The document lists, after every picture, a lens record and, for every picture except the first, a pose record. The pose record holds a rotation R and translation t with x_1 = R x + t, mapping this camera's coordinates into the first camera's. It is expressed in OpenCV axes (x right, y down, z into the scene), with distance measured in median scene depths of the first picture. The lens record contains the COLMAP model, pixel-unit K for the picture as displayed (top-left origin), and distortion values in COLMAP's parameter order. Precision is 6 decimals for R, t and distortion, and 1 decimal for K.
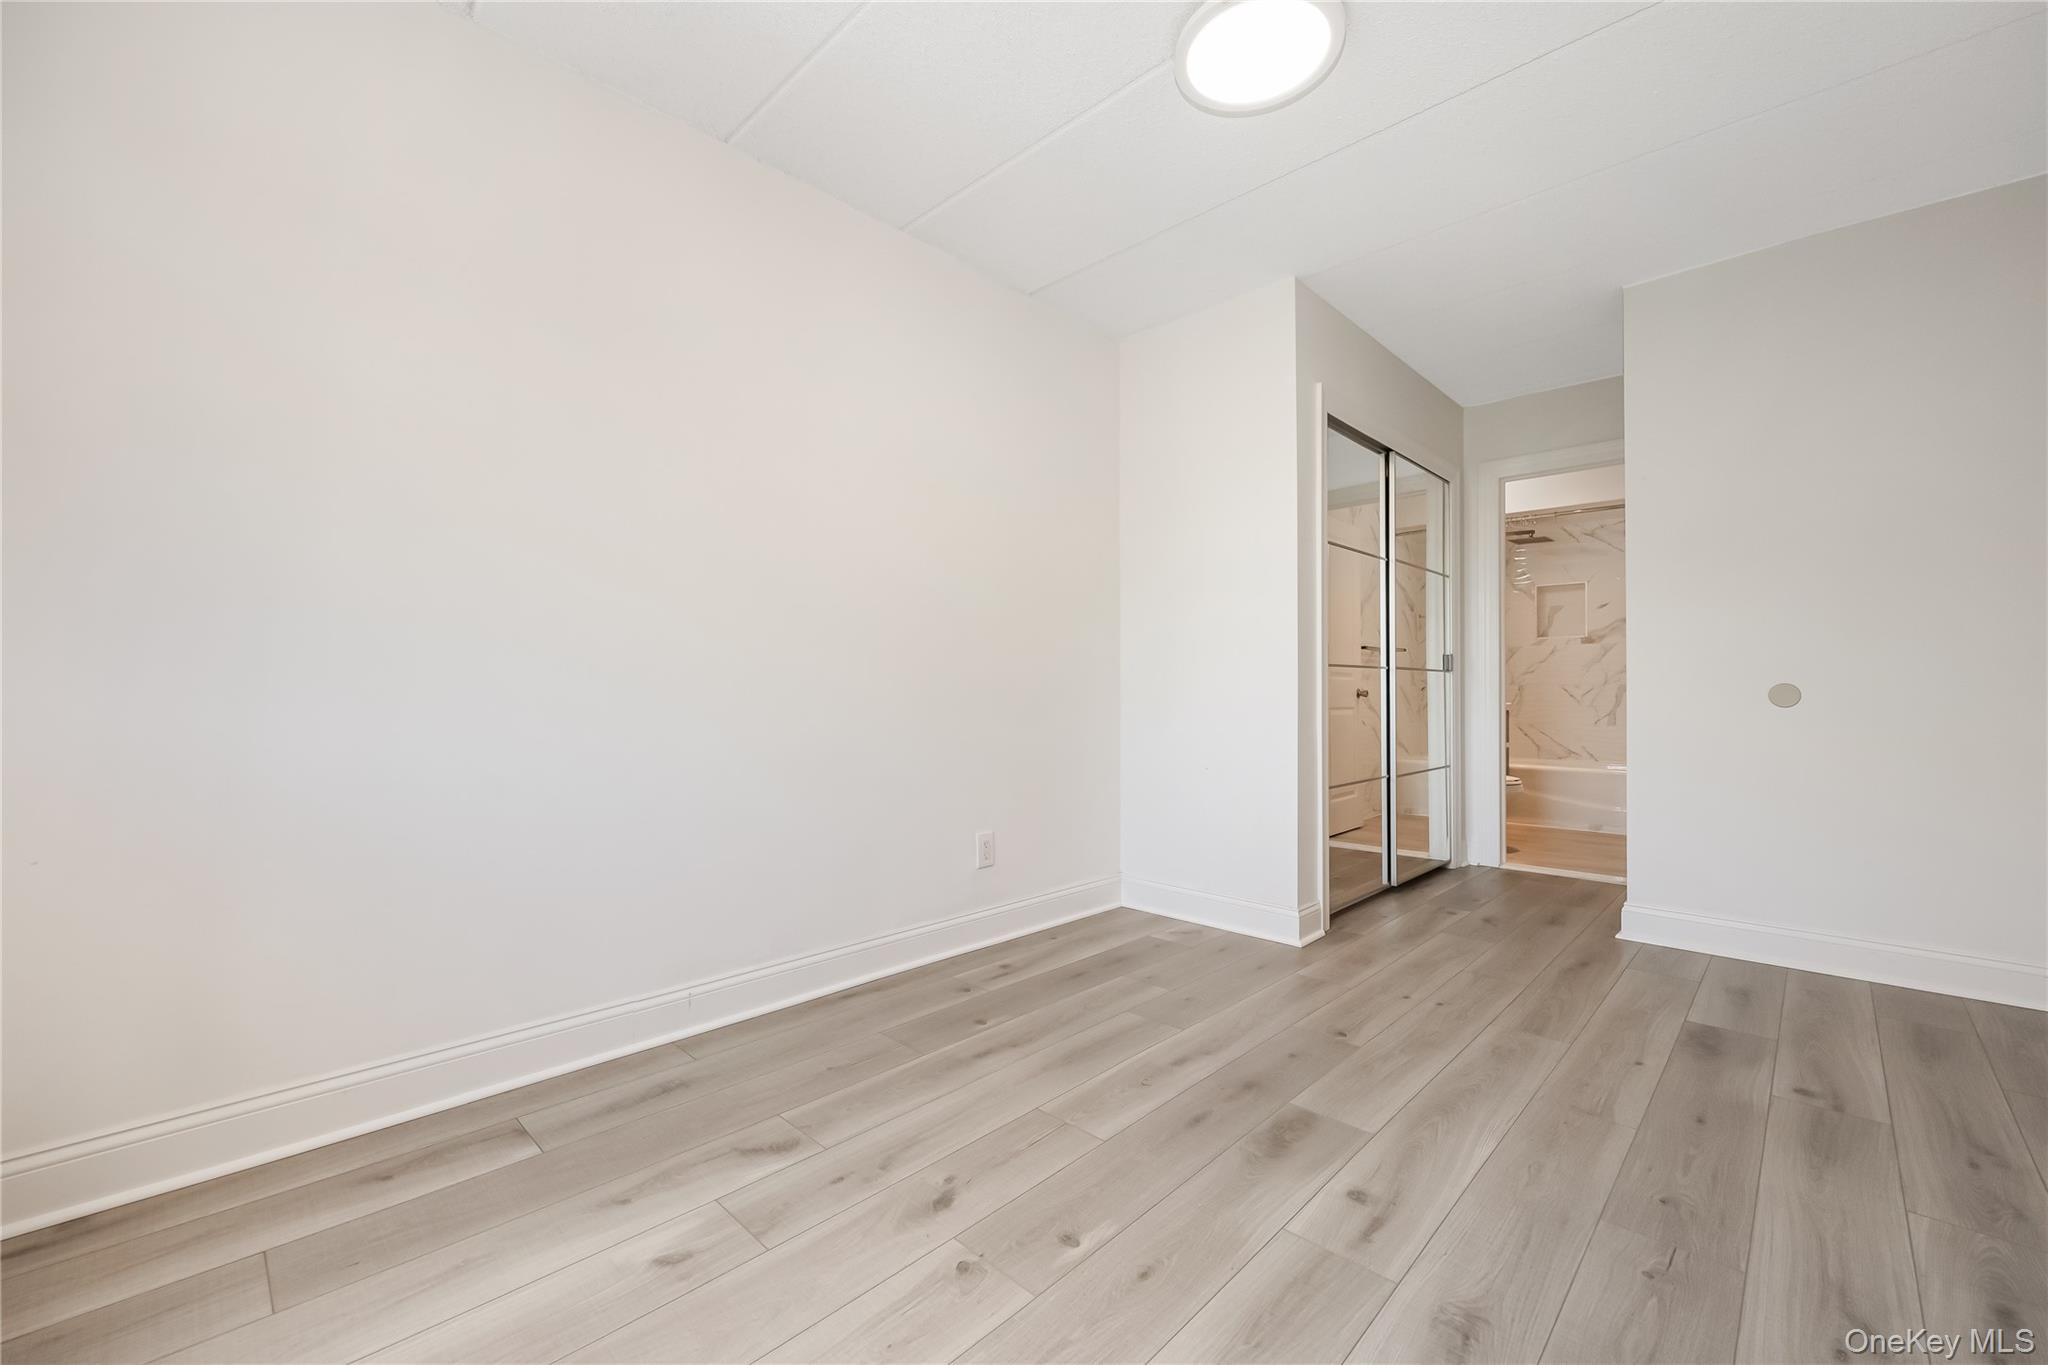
lens RADIAL K [[835.9, 0, 1028.0], [0, 835.9, 688.3], [0, 0, 1]] dist [-0.002792, 0.000530]
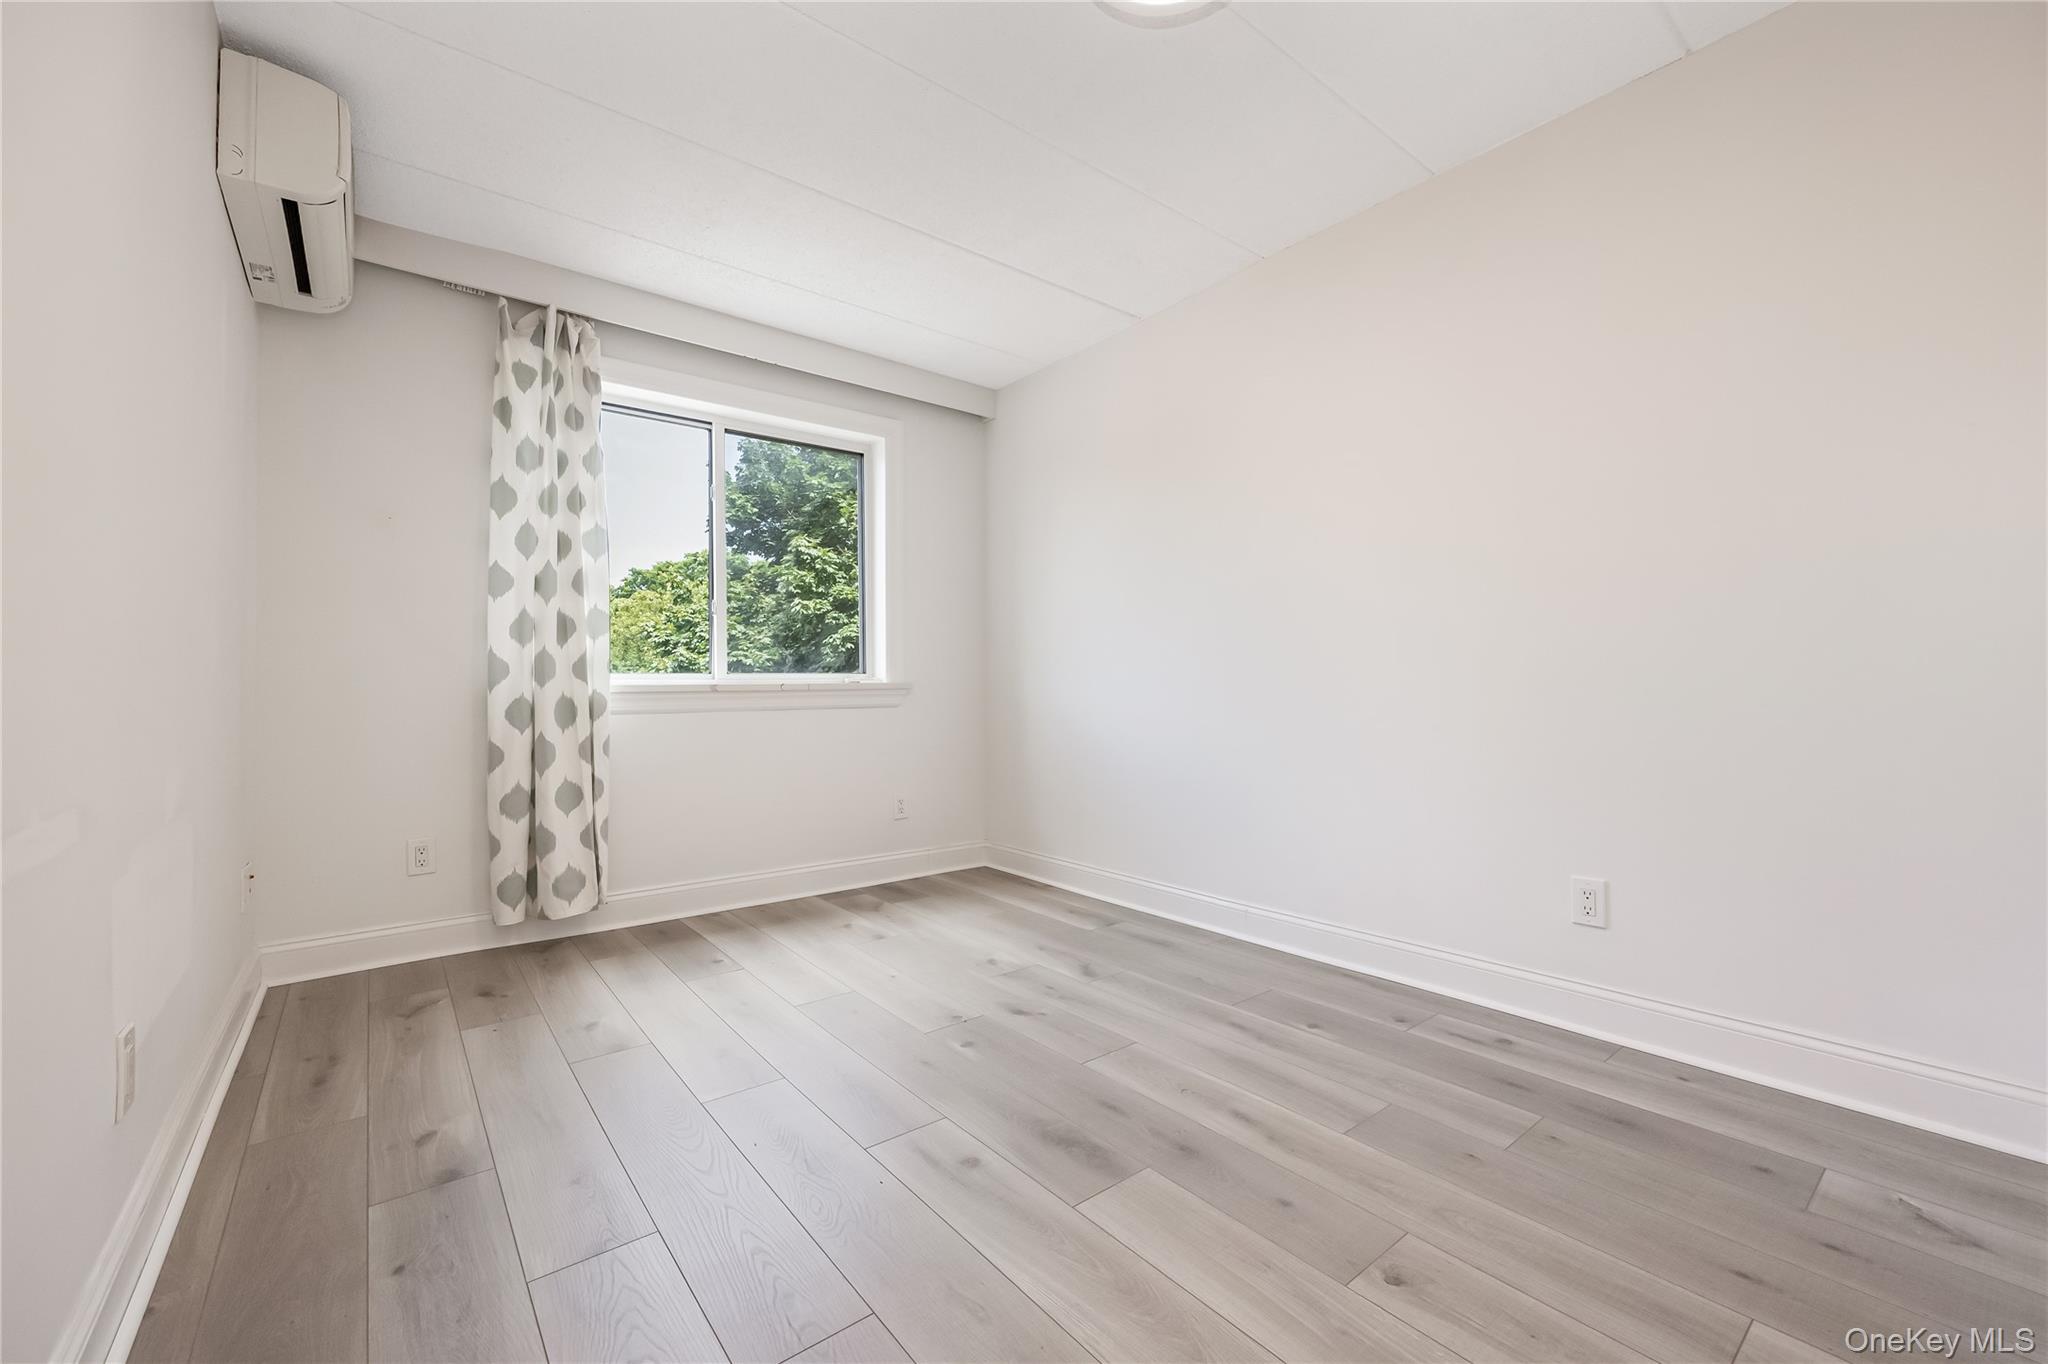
lens RADIAL K [[835.9, 0, 1026.5], [0, 835.9, 682.9], [0, 0, 1]] dist [-0.002792, 0.000530]
pose [[-0.141128, -0.008514, -0.989955, 1.197030], [0.013301, 0.999856, -0.010495, 0.008462], [0.989902, -0.014648, -0.140995, 1.019911]]
